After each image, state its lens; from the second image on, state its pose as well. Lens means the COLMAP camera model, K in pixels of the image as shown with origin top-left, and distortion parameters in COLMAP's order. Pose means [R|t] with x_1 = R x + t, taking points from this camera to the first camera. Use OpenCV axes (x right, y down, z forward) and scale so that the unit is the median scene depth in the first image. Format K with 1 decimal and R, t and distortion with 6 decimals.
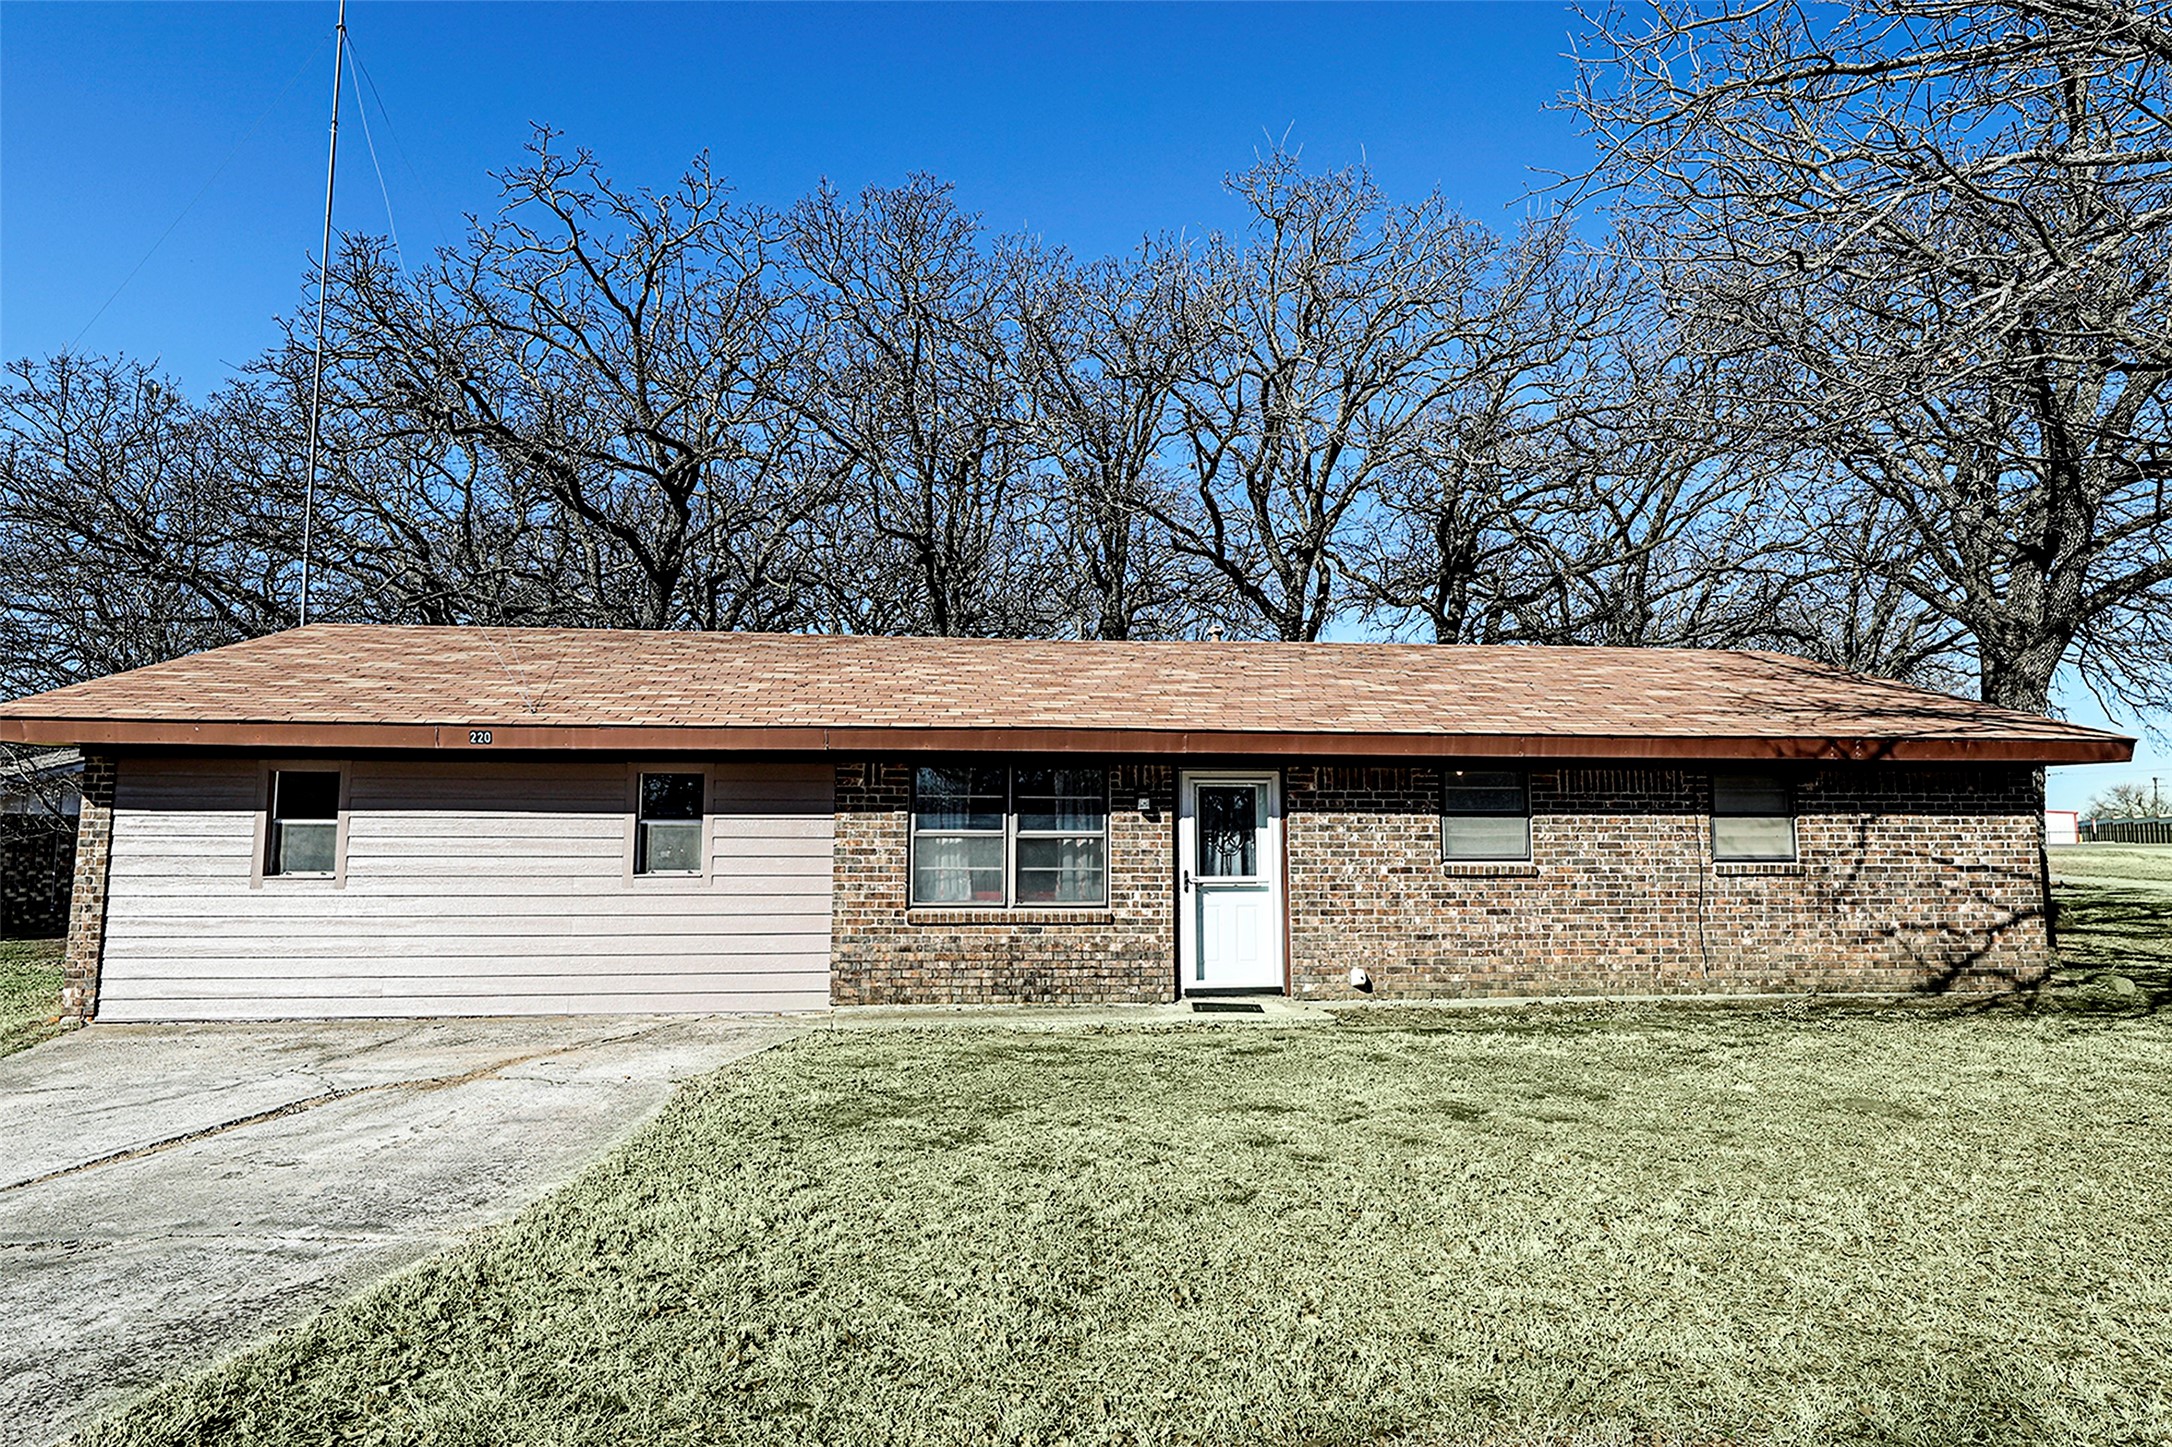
lens RADIAL K [[1209.3, 0, 1071.2], [0, 1209.3, 725.7], [0, 0, 1]] dist [0.004637, -0.000150]
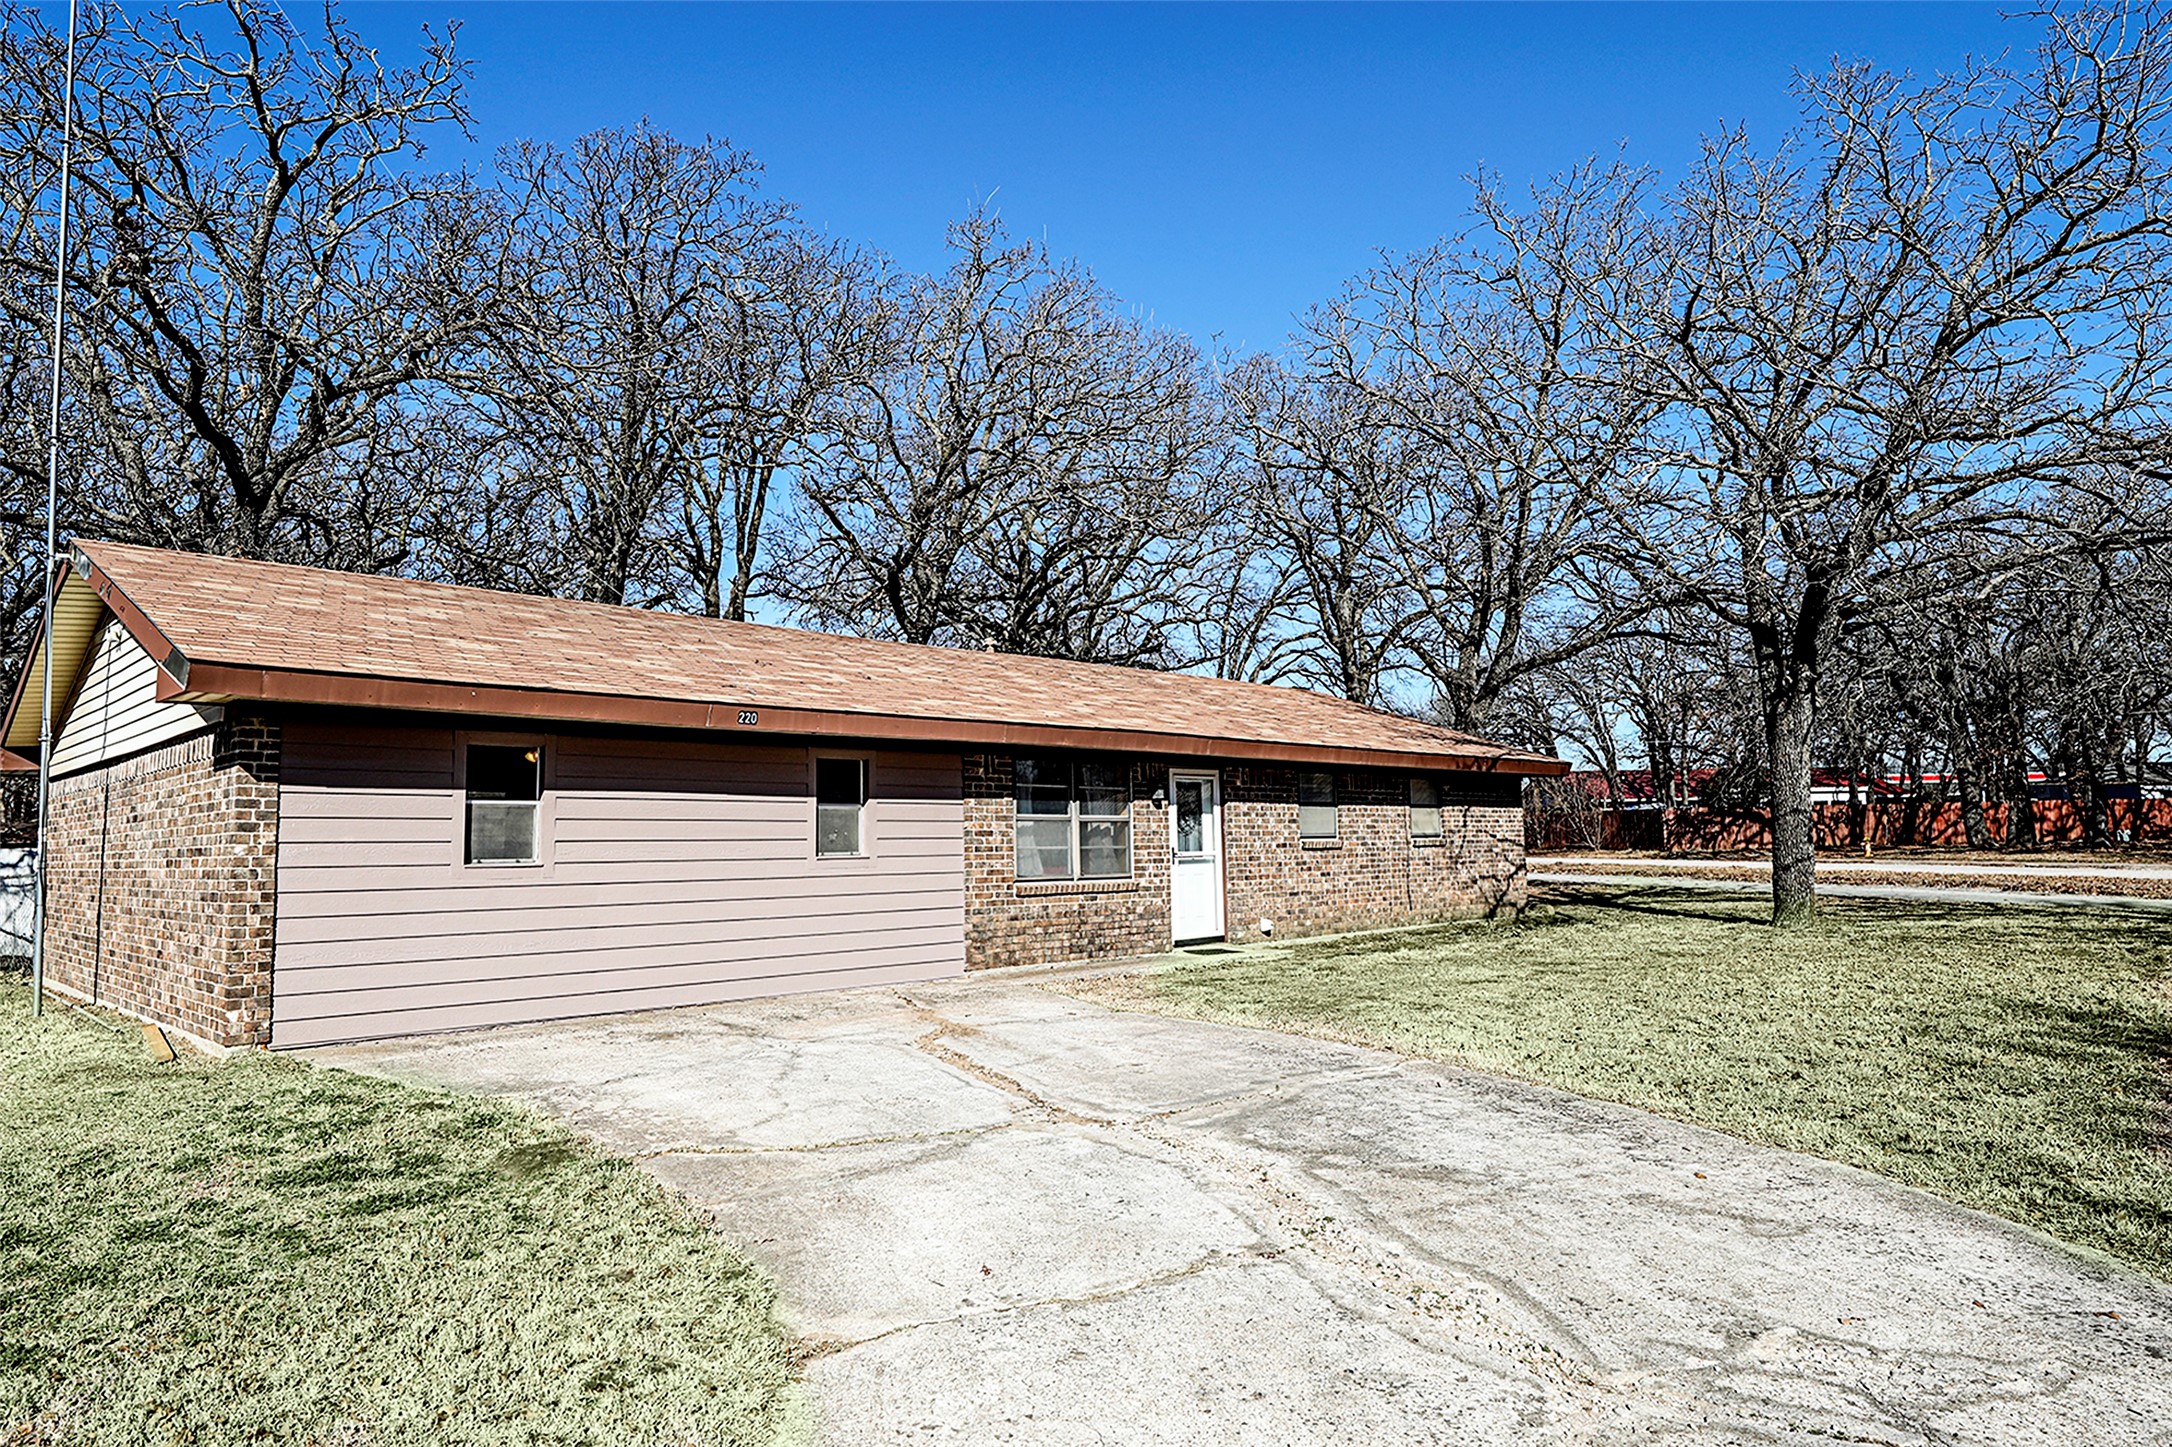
lens RADIAL K [[1323.2, 0, 1088.4], [0, 1323.2, 726.3], [0, 0, 1]] dist [0.001191, 0.000526]
pose [[0.775481, 0.043254, 0.629888, -0.839722], [-0.043108, 0.998950, -0.015525, 0.018968], [-0.629898, -0.015113, 0.776531, -0.012393]]
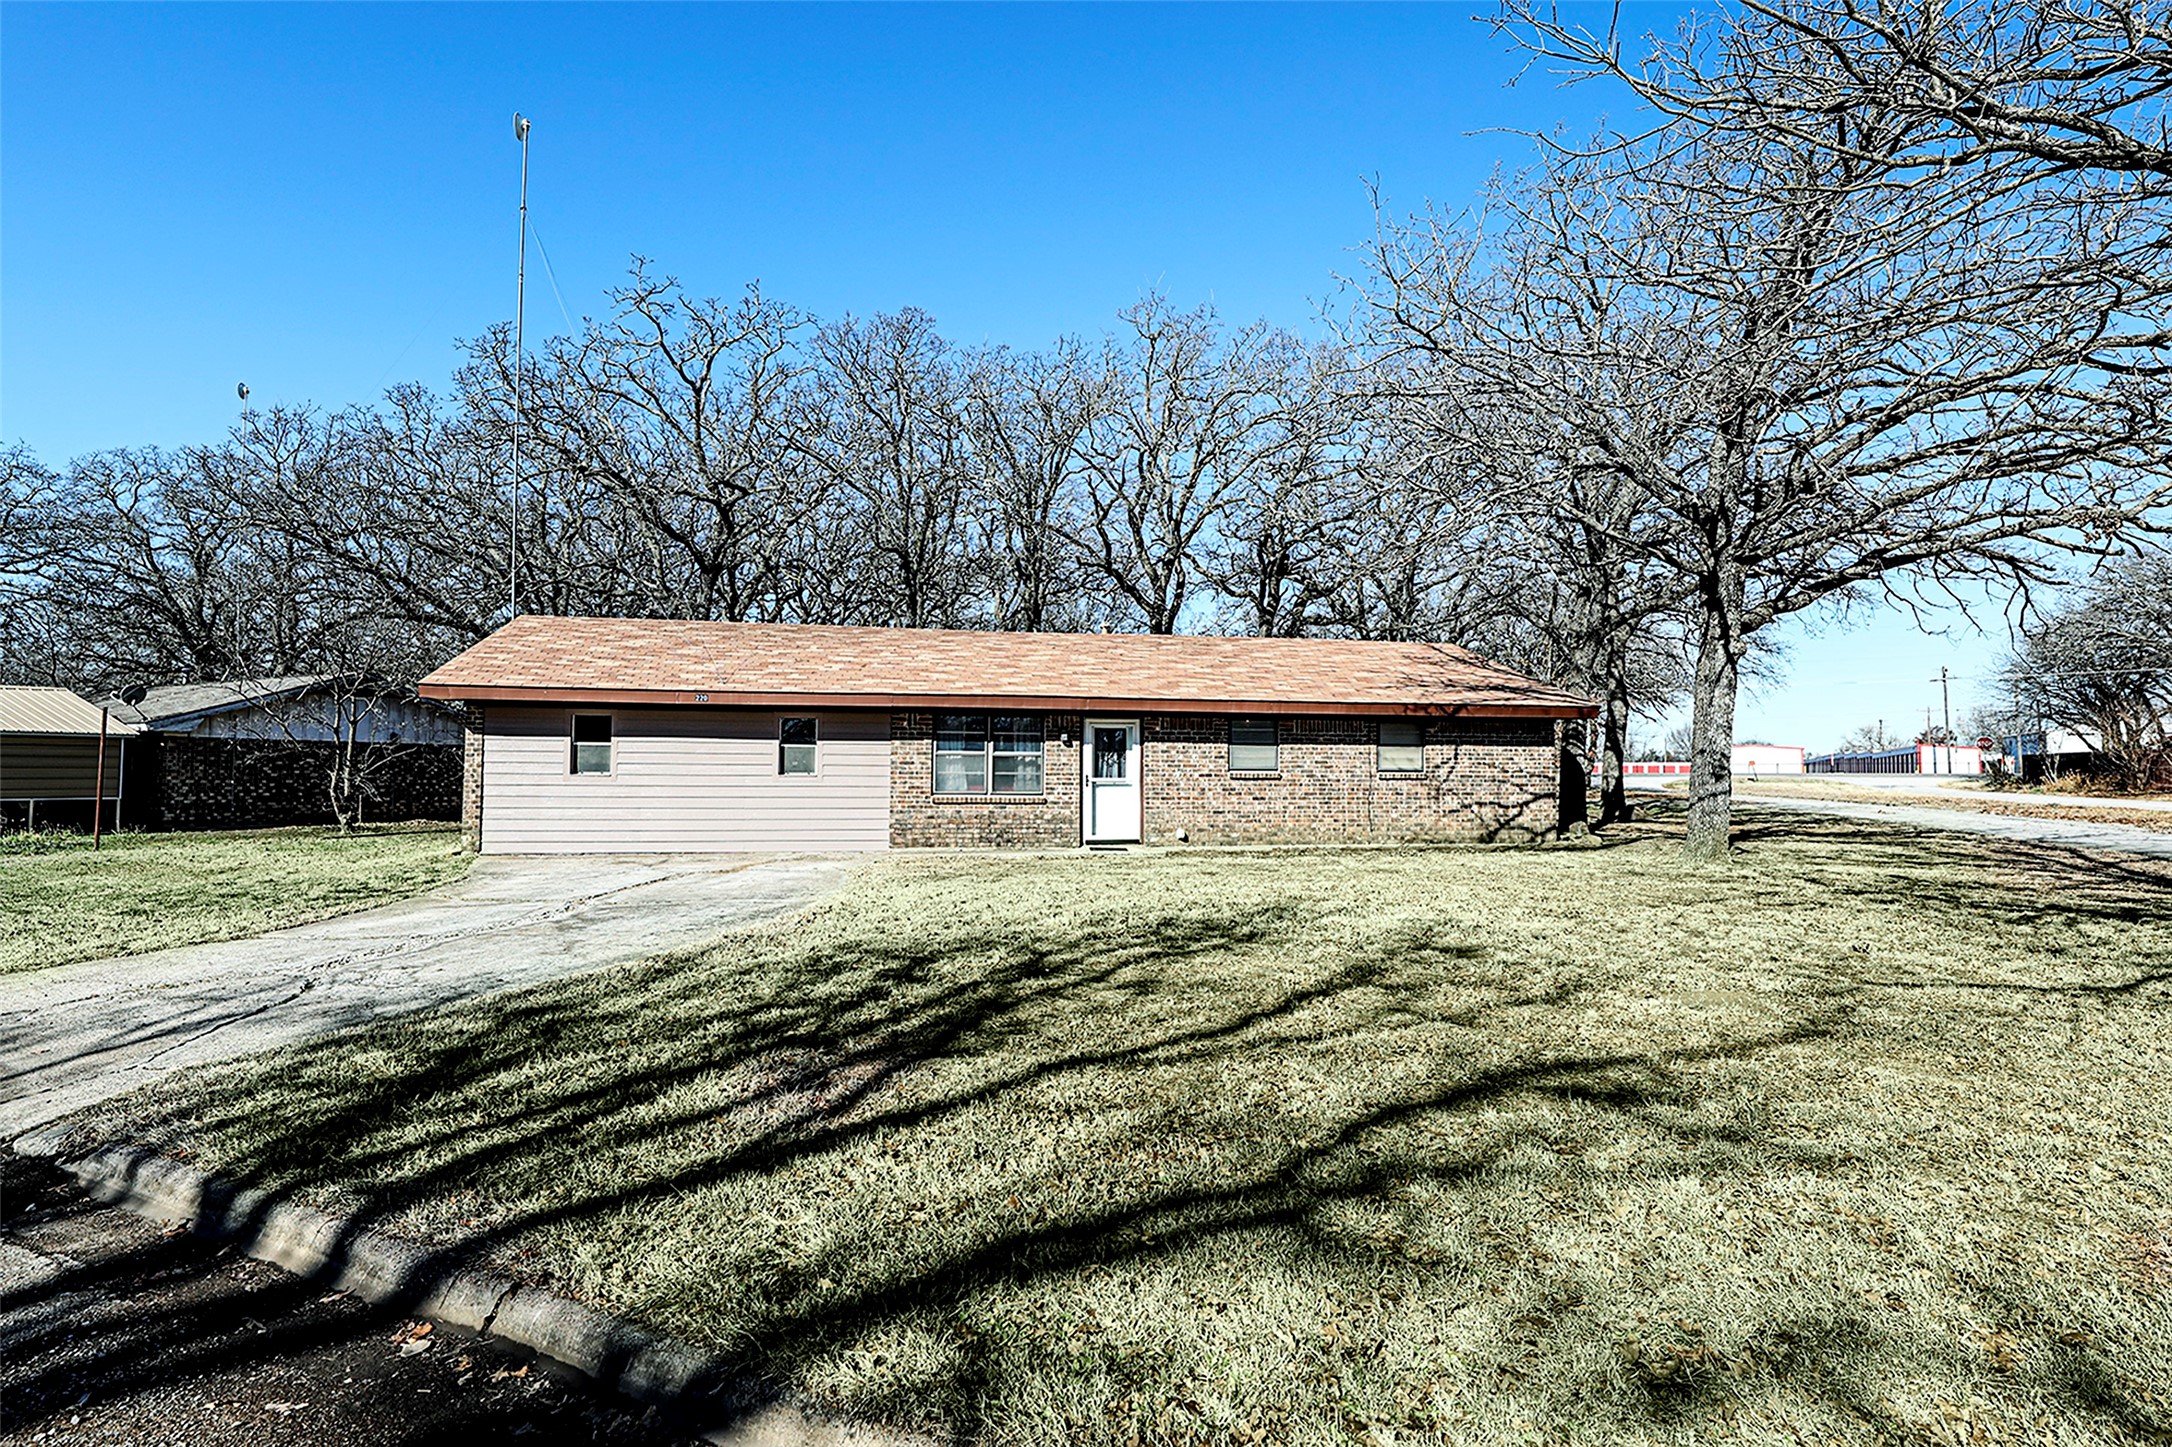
lens RADIAL K [[1148.0, 0, 1077.9], [0, 1148.0, 719.0], [0, 0, 1]] dist [0.004067, 0.000116]
pose [[0.995116, 0.009119, 0.098288, -0.084973], [-0.014092, 0.998649, 0.050021, -0.046359], [-0.097699, -0.051162, 0.993900, -0.673471]]
